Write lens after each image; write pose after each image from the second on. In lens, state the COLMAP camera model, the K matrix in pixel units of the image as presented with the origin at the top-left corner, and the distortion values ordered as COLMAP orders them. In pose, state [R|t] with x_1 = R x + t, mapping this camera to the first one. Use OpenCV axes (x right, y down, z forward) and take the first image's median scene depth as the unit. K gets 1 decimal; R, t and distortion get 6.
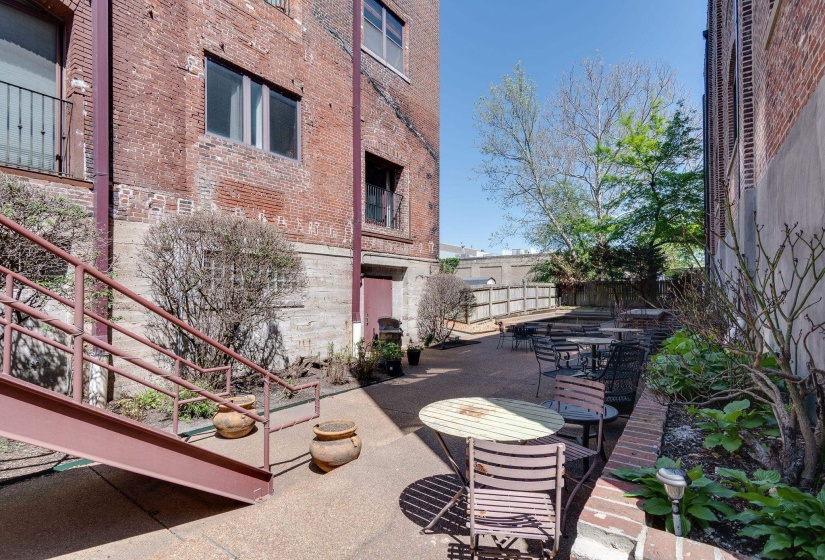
lens RADIAL K [[414.3, 0, 415.1], [0, 414.3, 283.5], [0, 0, 1]] dist [0.006206, 0.001449]
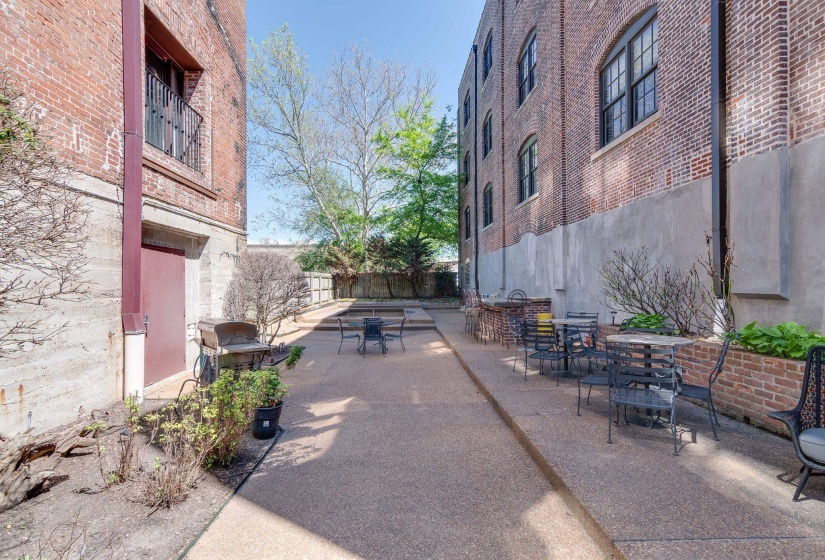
lens RADIAL K [[414.3, 0, 409.6], [0, 414.3, 283.9], [0, 0, 1]] dist [0.006206, 0.001449]
pose [[0.814901, -0.000331, 0.579600, -0.068480], [-0.008143, 0.999895, 0.012021, 0.010418], [-0.579543, -0.014516, 0.814812, 0.168098]]
